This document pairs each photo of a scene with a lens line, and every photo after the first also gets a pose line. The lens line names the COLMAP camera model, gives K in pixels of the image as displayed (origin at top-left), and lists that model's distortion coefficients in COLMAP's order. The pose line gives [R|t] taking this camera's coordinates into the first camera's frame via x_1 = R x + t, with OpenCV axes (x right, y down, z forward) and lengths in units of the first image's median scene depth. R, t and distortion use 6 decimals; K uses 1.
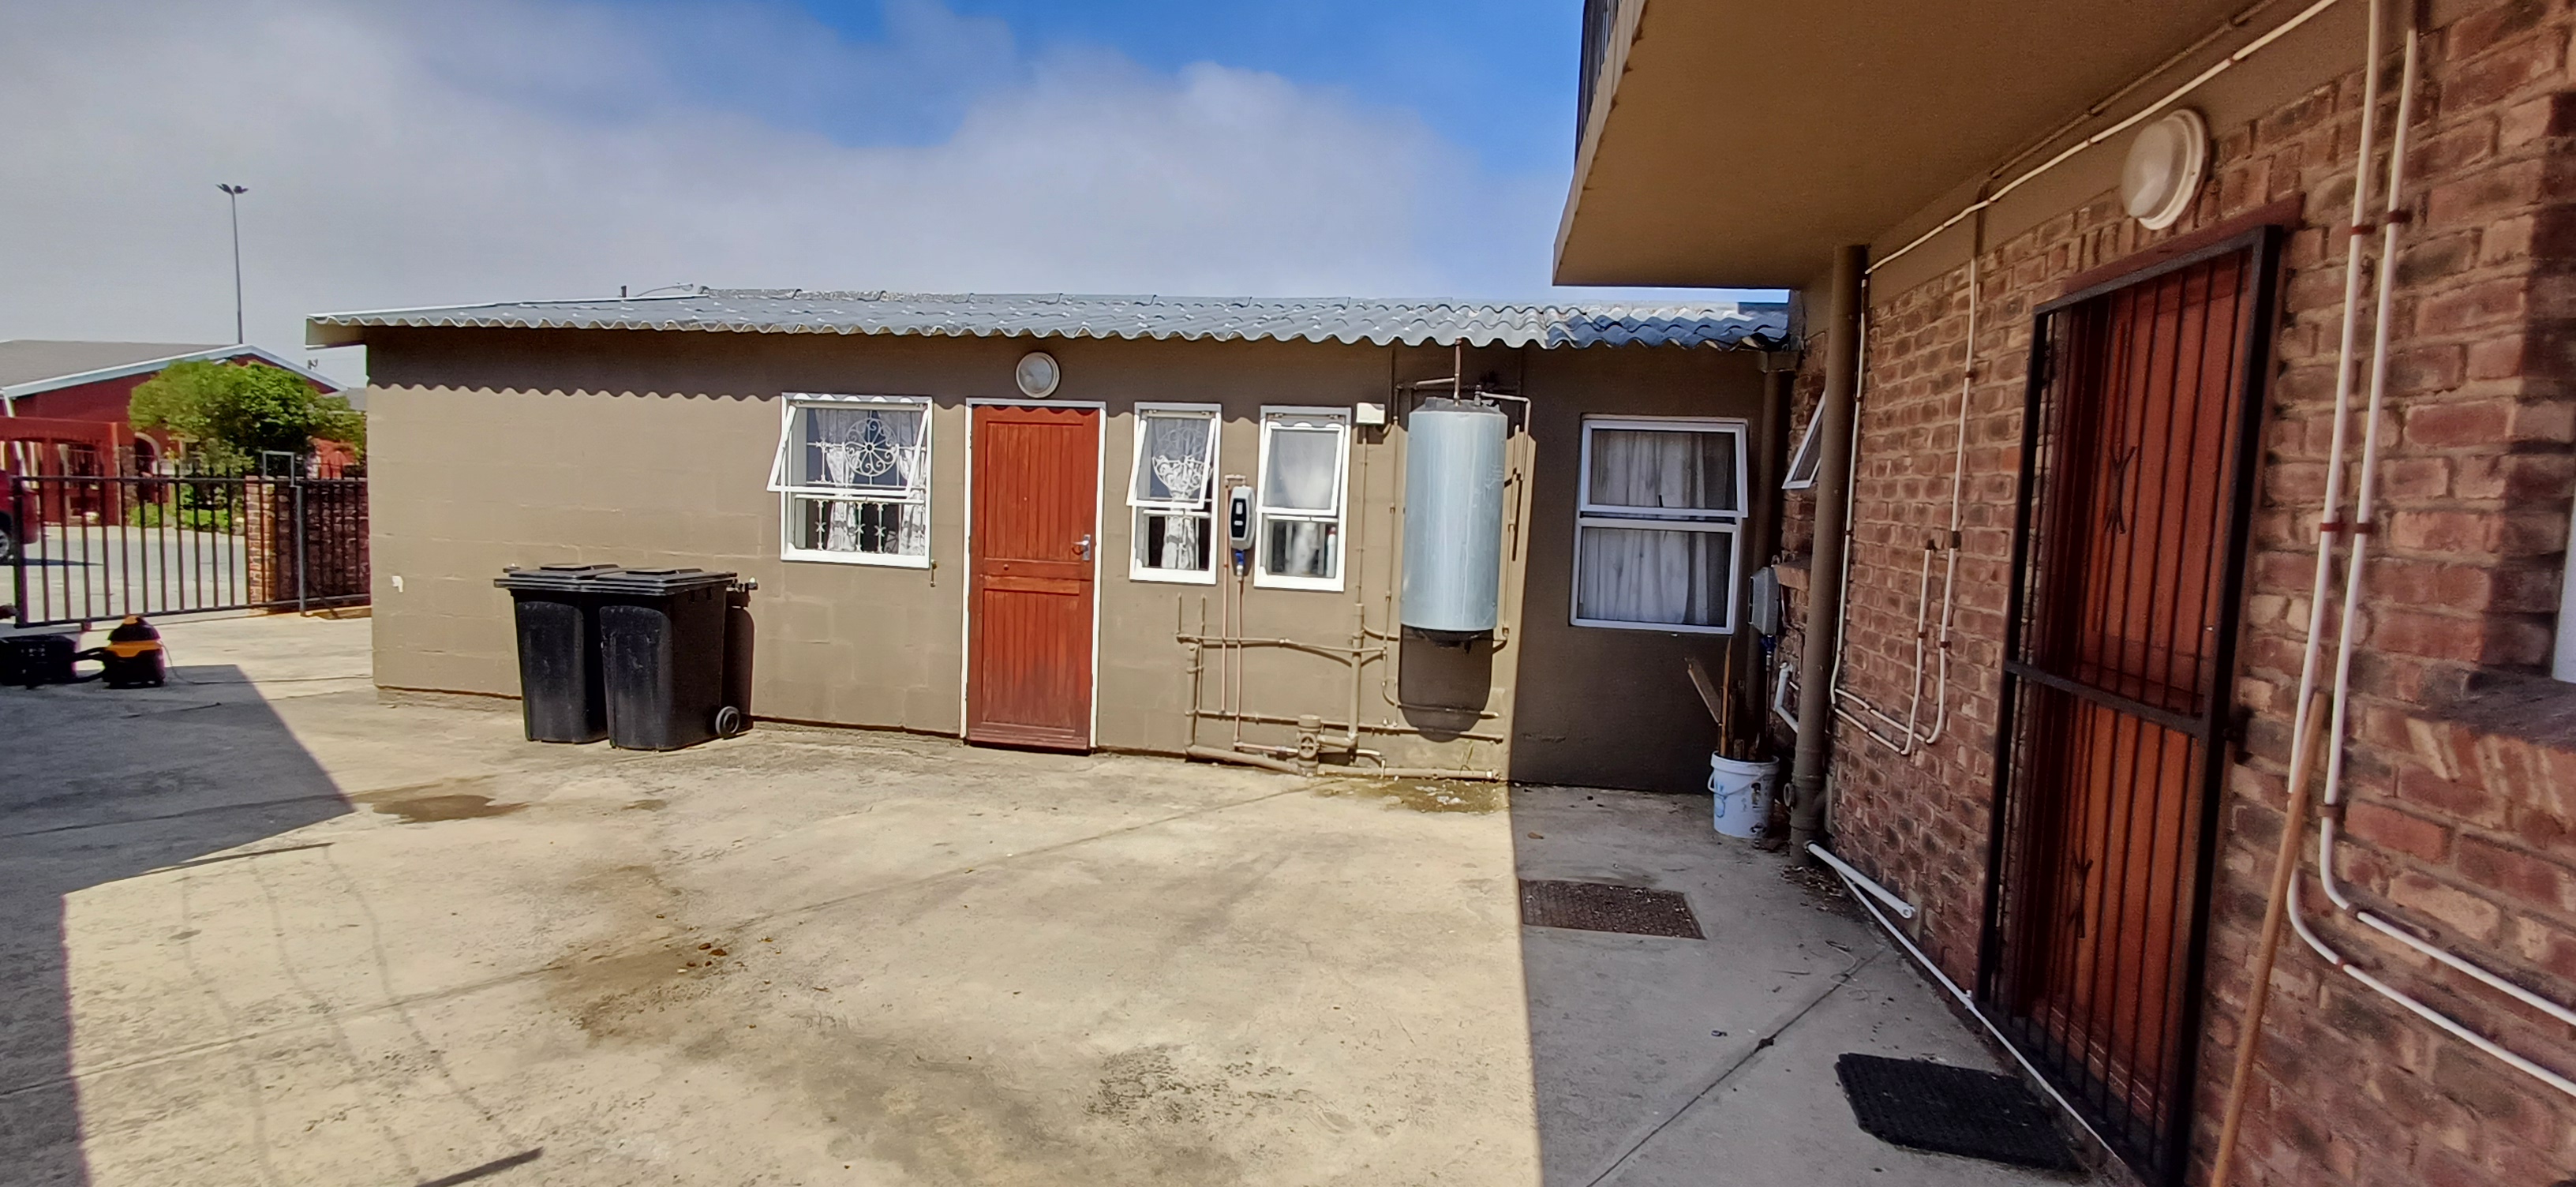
lens RADIAL K [[1177.8, 0, 1267.5], [0, 1177.8, 581.0], [0, 0, 1]] dist [0.013965, 0.001379]
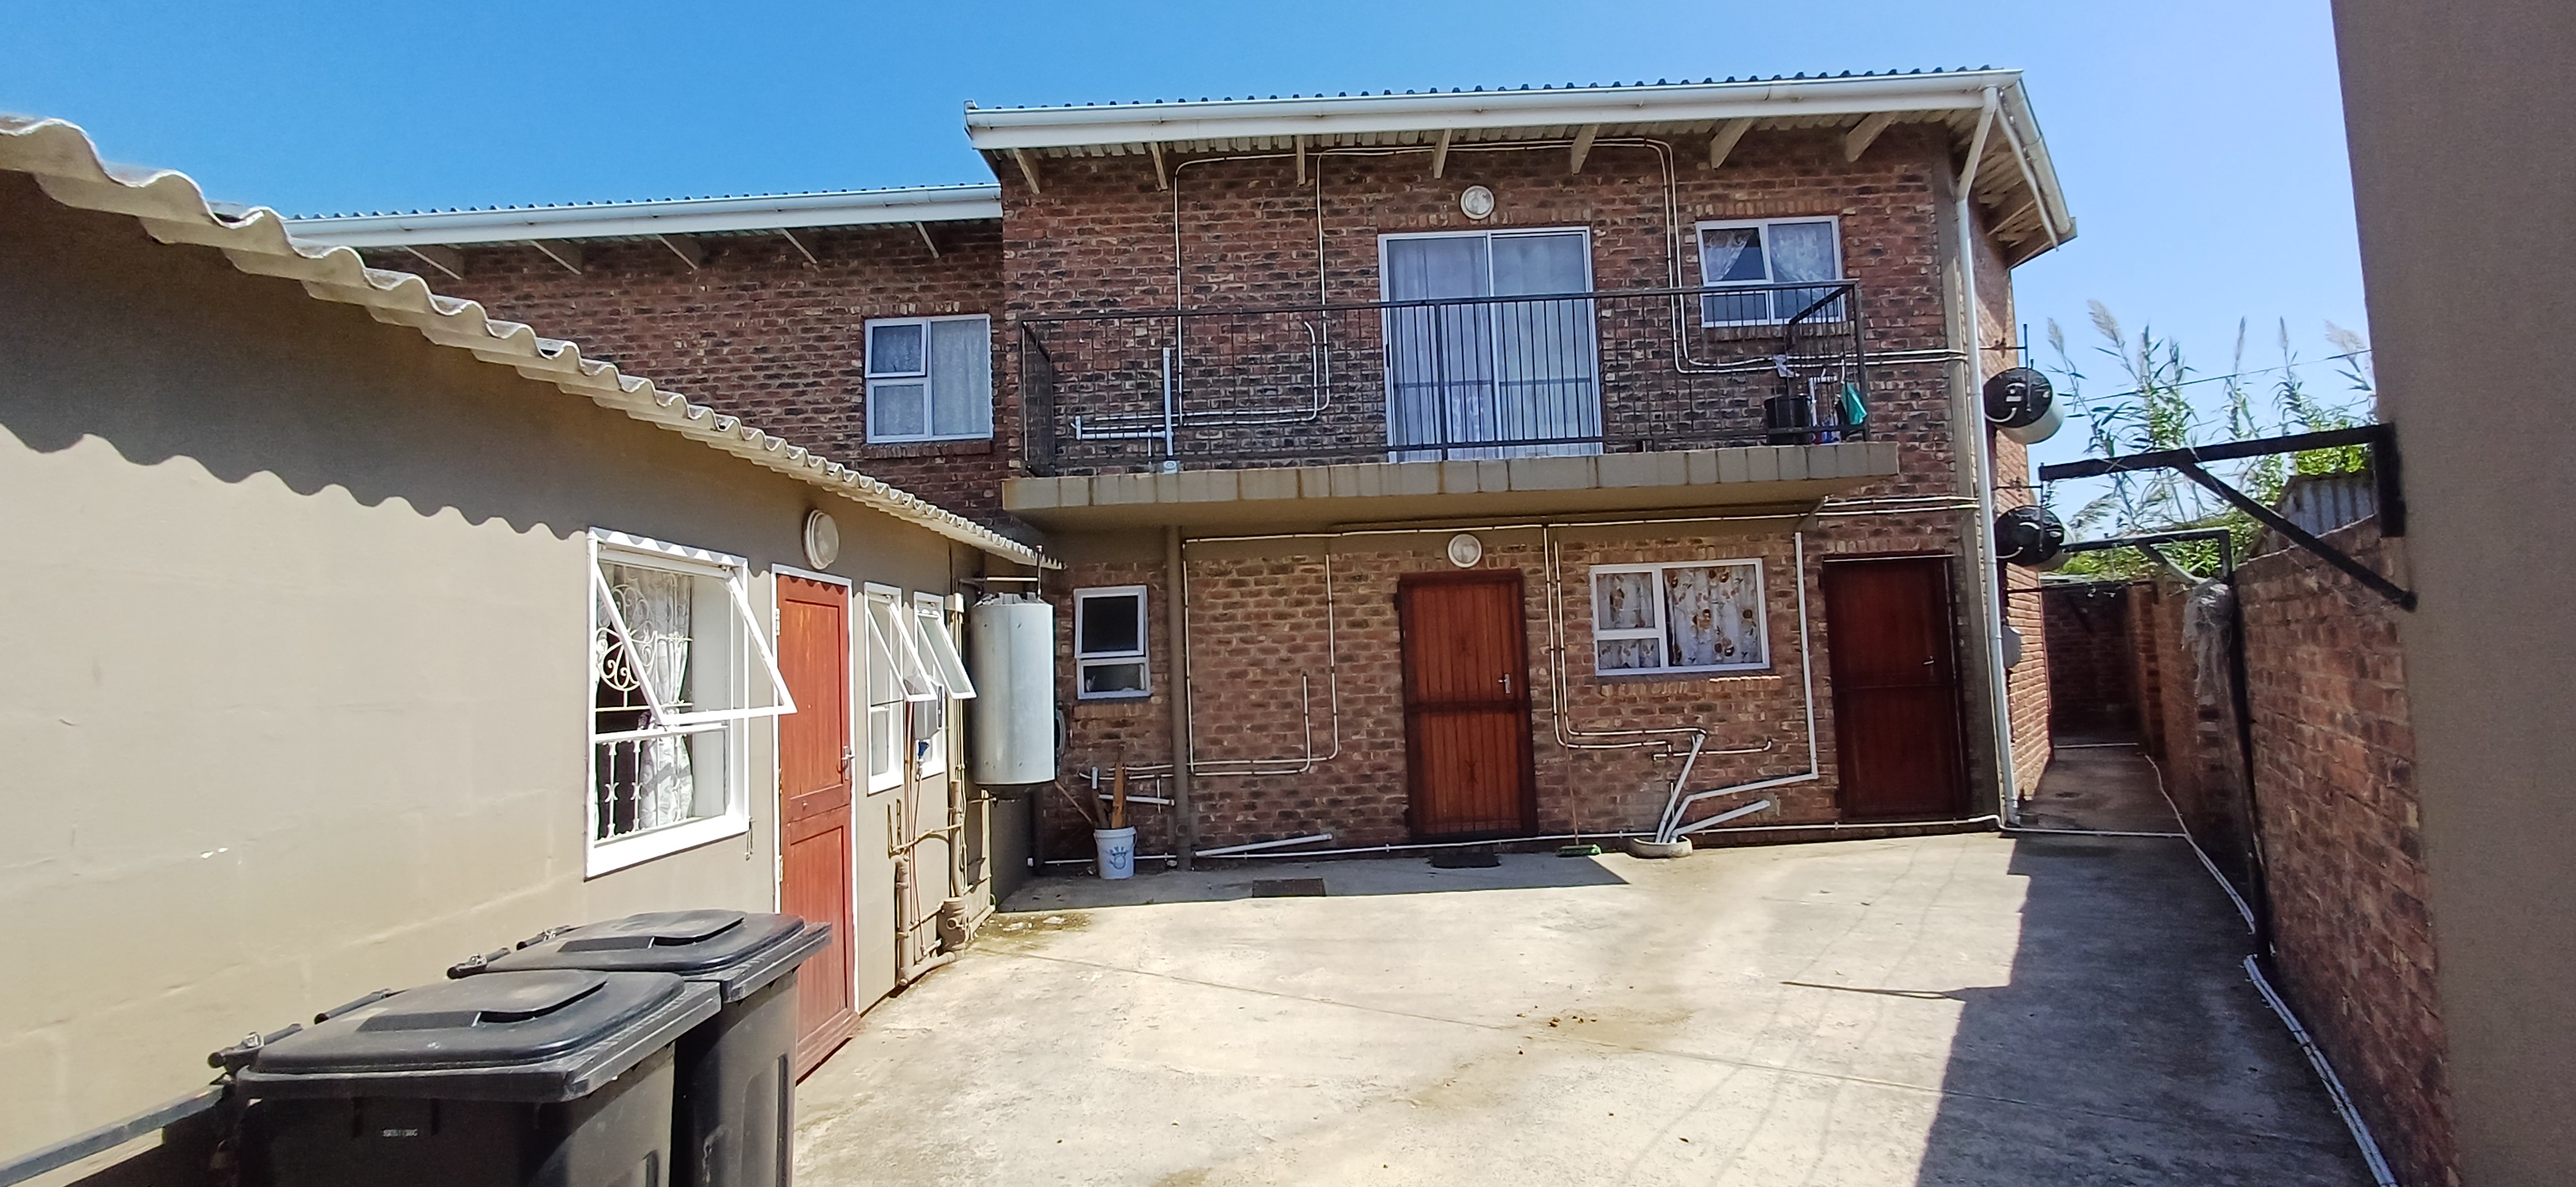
lens RADIAL K [[1177.8, 0, 1276.7], [0, 1177.8, 583.2], [0, 0, 1]] dist [0.013965, 0.001379]
pose [[-0.178327, 0.035064, 0.983346, -1.409675], [0.109833, 0.993829, -0.015520, -0.147899], [-0.977822, 0.105236, -0.181077, 1.226517]]
